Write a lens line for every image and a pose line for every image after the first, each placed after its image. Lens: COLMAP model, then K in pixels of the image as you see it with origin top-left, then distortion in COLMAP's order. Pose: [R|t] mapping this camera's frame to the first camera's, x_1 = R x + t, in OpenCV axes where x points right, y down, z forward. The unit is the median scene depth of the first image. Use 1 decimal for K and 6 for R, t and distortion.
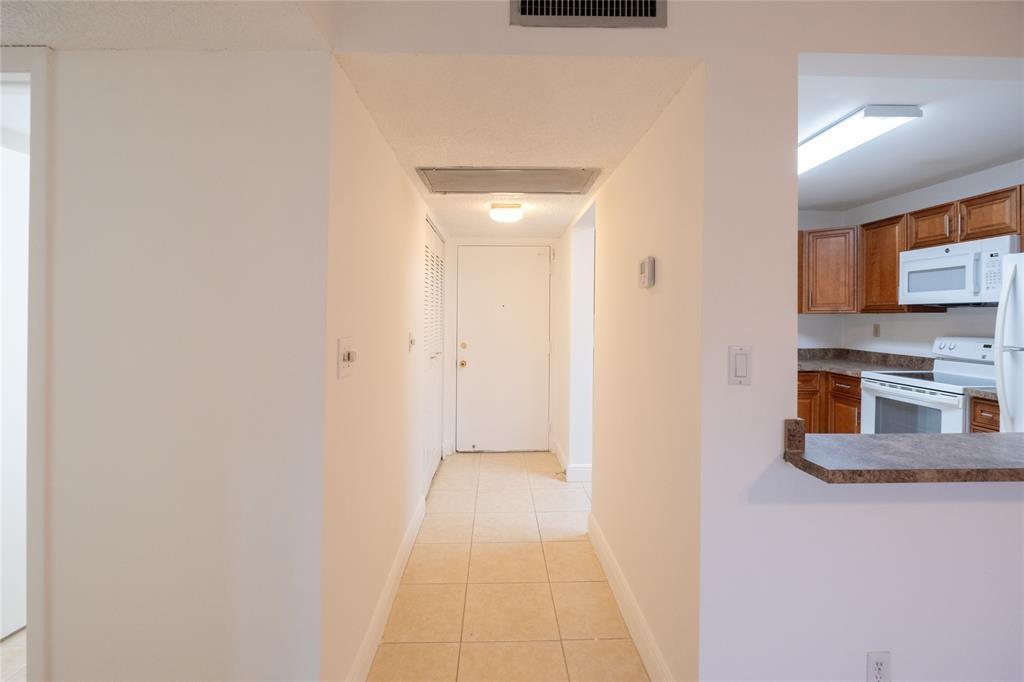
lens RADIAL K [[453.0, 0, 509.0], [0, 453.0, 318.9], [0, 0, 1]] dist [0.000599, -0.000112]
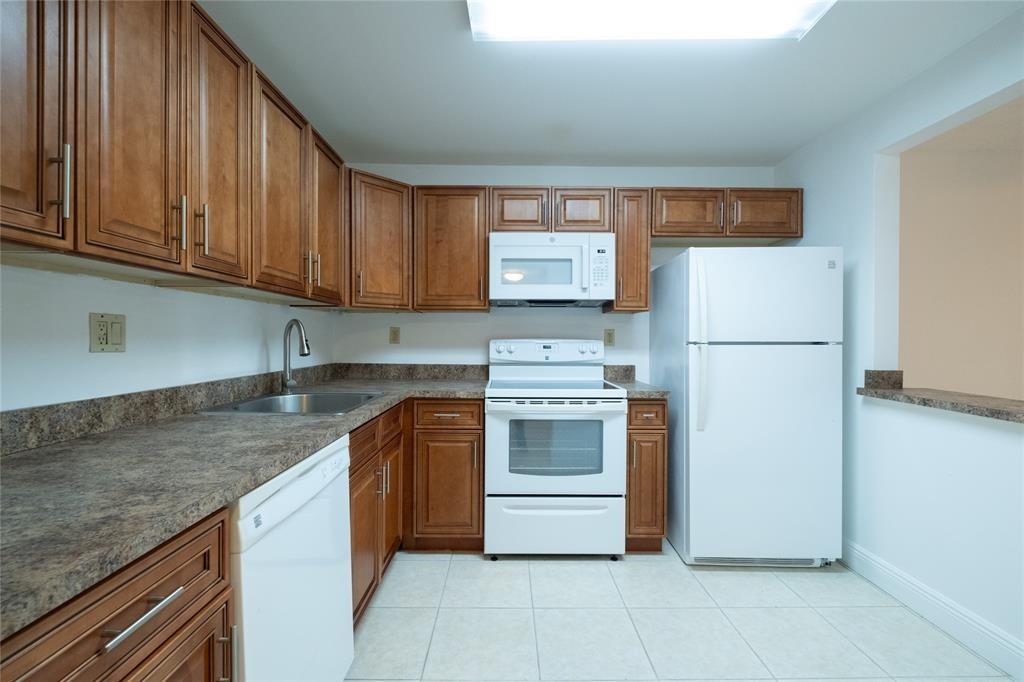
lens RADIAL K [[452.2, 0, 515.9], [0, 452.2, 343.9], [0, 0, 1]] dist [0.005468, -0.004213]
pose [[0.020264, -0.018240, 0.999628, 0.075261], [0.002768, 0.999831, 0.018188, 0.032637], [-0.999791, 0.002398, 0.020311, 0.948328]]
